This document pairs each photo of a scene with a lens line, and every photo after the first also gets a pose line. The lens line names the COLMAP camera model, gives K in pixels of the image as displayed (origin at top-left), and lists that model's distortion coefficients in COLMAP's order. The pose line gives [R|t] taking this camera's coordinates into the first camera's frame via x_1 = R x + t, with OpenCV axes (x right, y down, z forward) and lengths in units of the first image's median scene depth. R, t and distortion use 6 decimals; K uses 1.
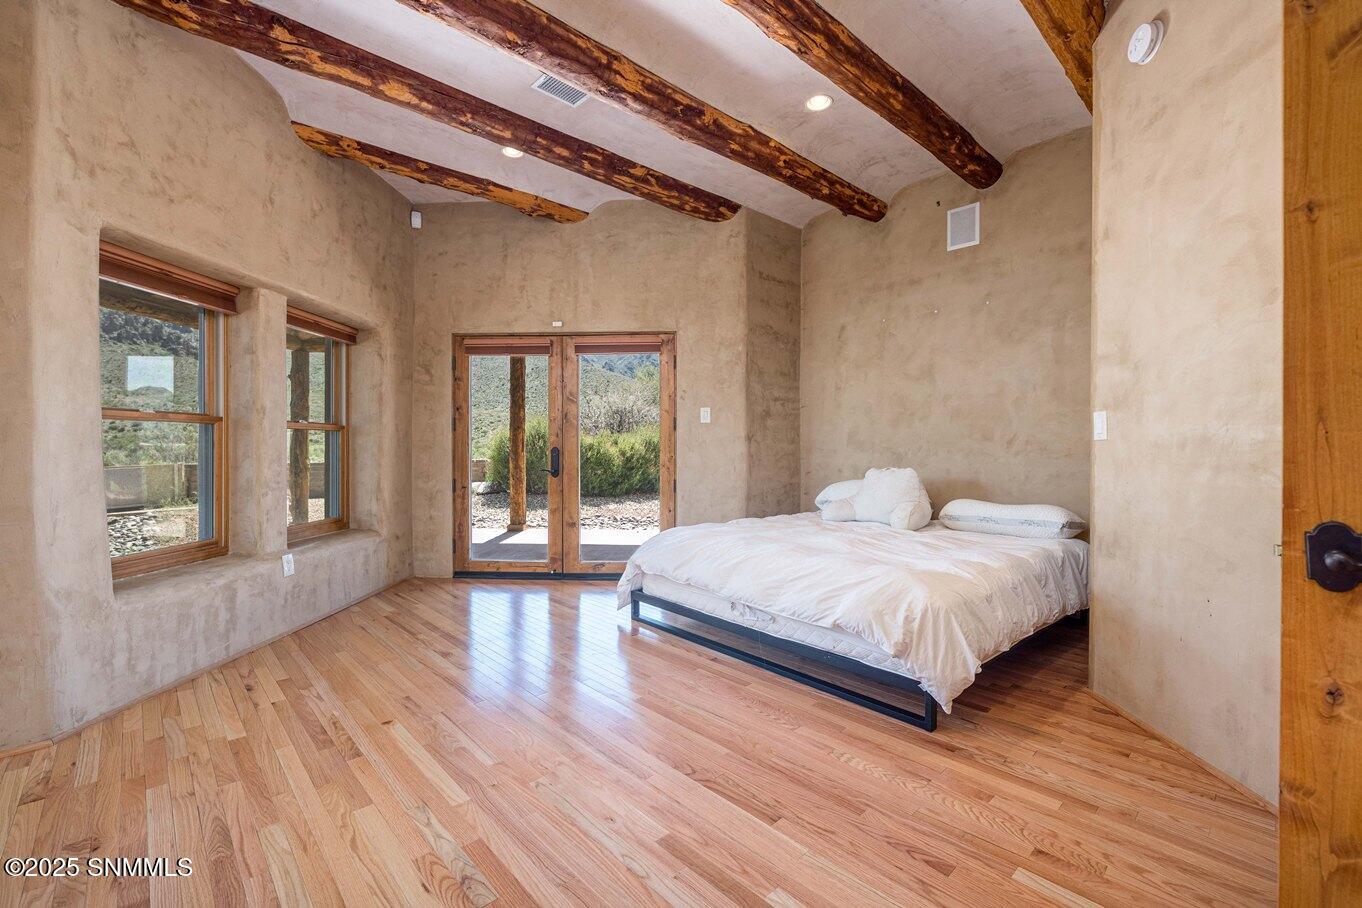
lens RADIAL K [[584.2, 0, 675.6], [0, 584.2, 448.3], [0, 0, 1]] dist [-0.000014, 0.000051]
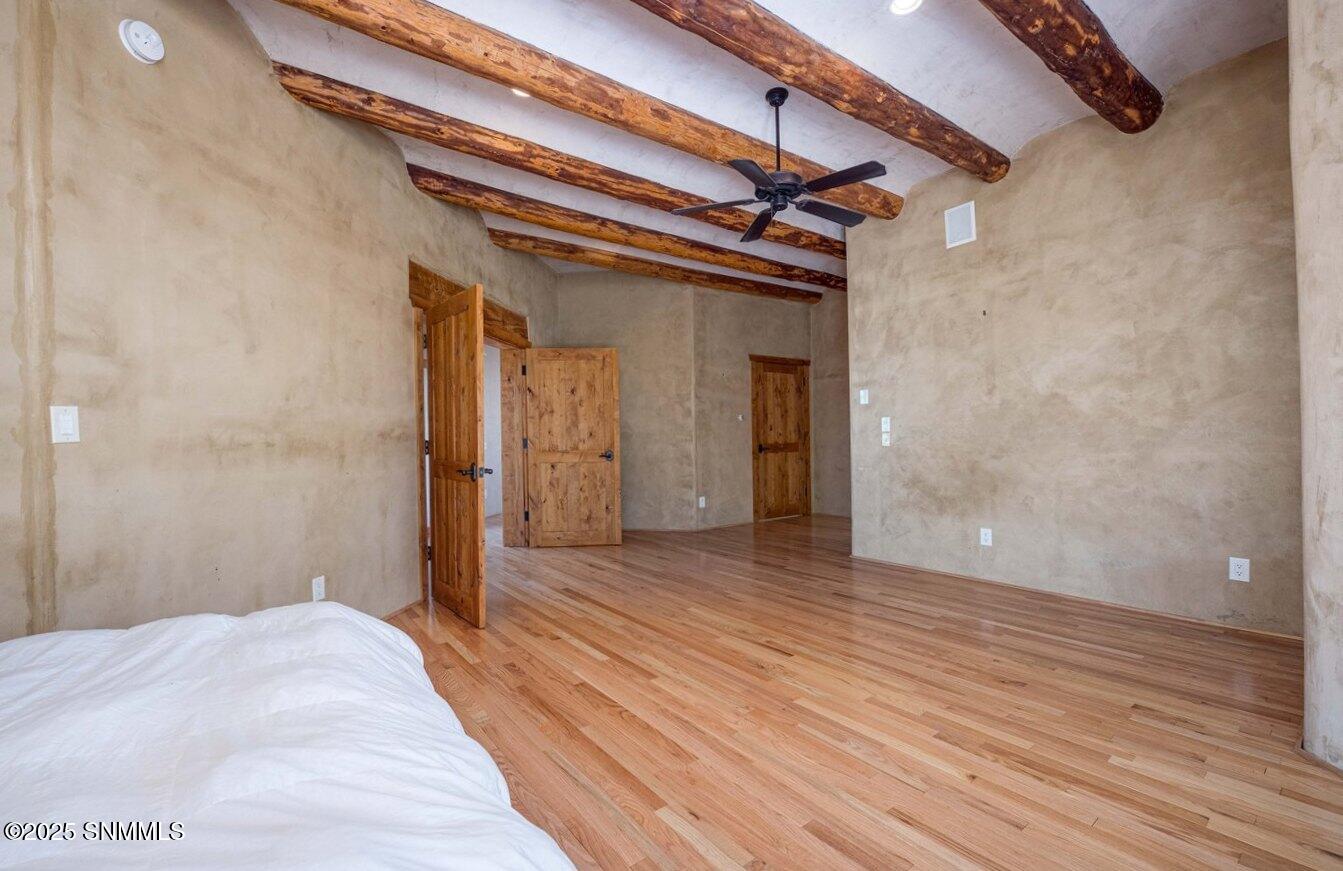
lens RADIAL K [[579.3, 0, 671.5], [0, 579.3, 435.5], [0, 0, 1]] dist [-0.000855, -0.000180]
pose [[-0.995420, 0.016884, 0.094090, -0.130885], [0.017157, 0.999851, 0.002094, -0.009431], [-0.094041, 0.003699, -0.995561, 1.467565]]
